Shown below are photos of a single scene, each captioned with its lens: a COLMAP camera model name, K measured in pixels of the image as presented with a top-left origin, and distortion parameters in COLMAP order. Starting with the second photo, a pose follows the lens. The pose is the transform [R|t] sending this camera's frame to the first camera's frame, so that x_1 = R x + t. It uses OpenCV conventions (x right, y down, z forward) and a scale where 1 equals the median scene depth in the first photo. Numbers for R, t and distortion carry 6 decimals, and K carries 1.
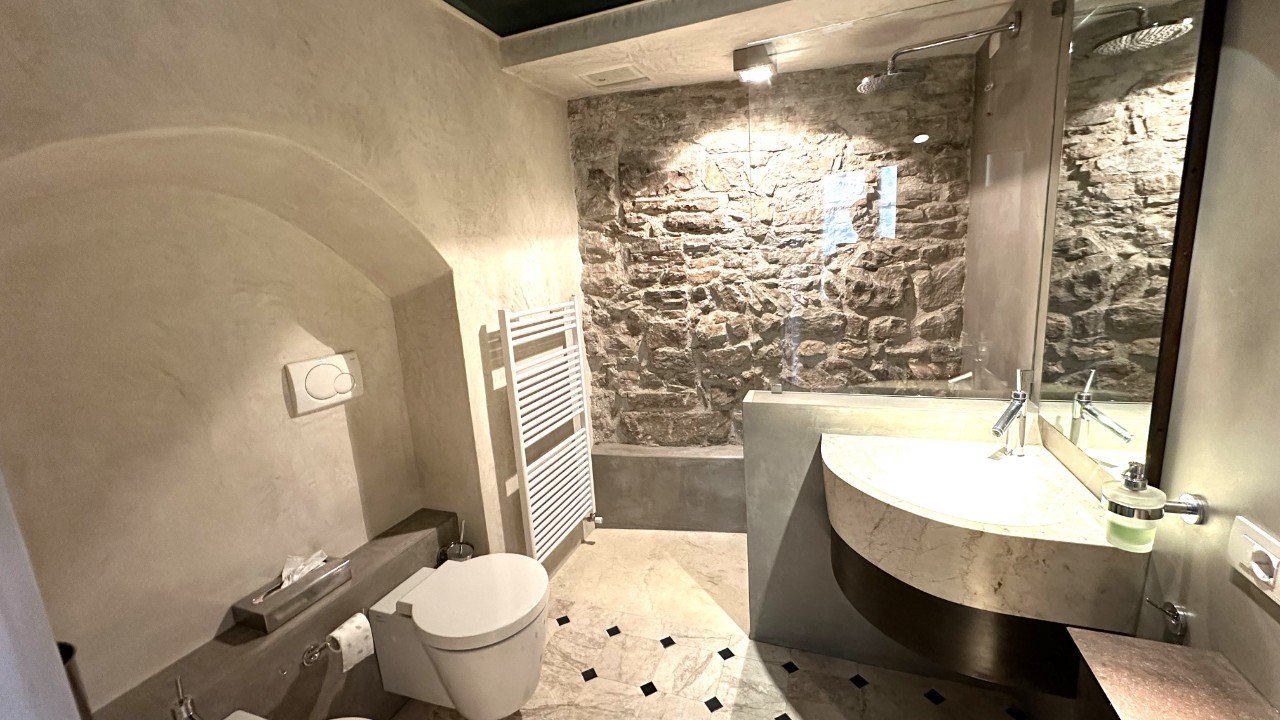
lens RADIAL K [[507.5, 0, 640.9], [0, 507.5, 358.5], [0, 0, 1]] dist [-0.001828, 0.000752]
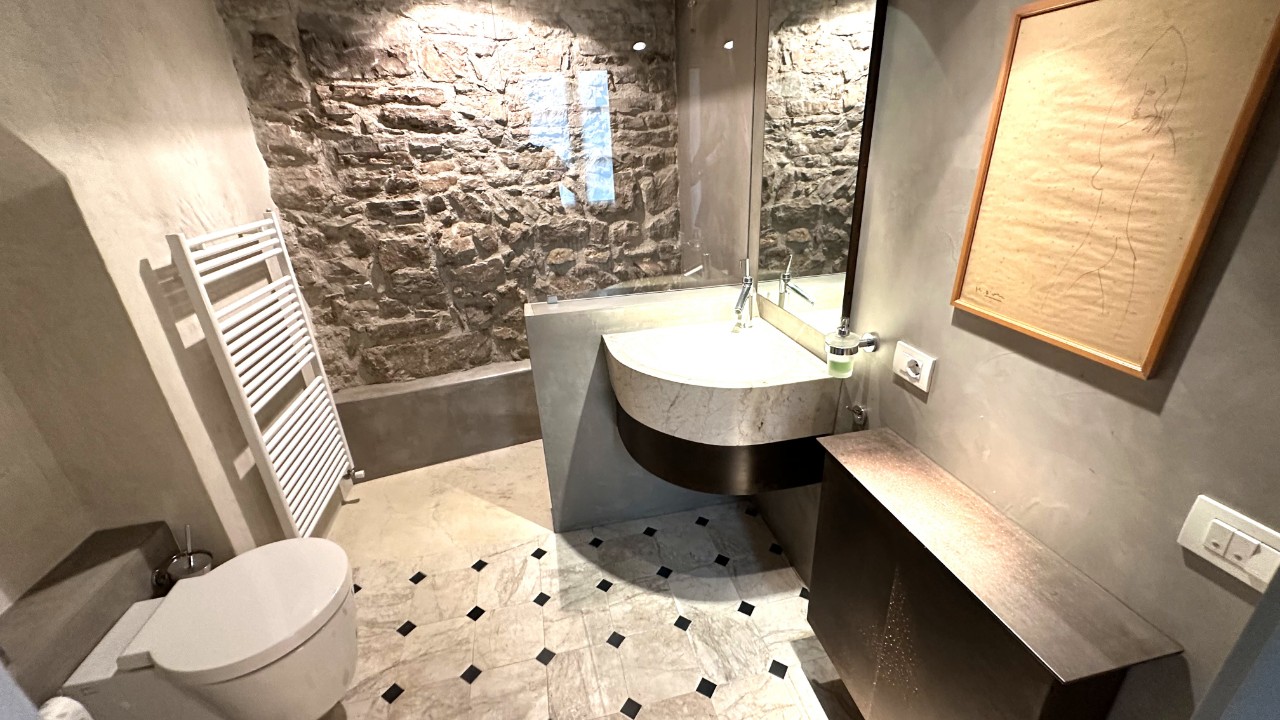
lens RADIAL K [[507.5, 0, 640.4], [0, 507.5, 358.0], [0, 0, 1]] dist [-0.001828, 0.000752]
pose [[0.840599, -0.181596, 0.510310, -0.109187], [0.091756, 0.976249, 0.196260, -0.006796], [-0.533830, -0.118152, 0.837297, 0.039408]]
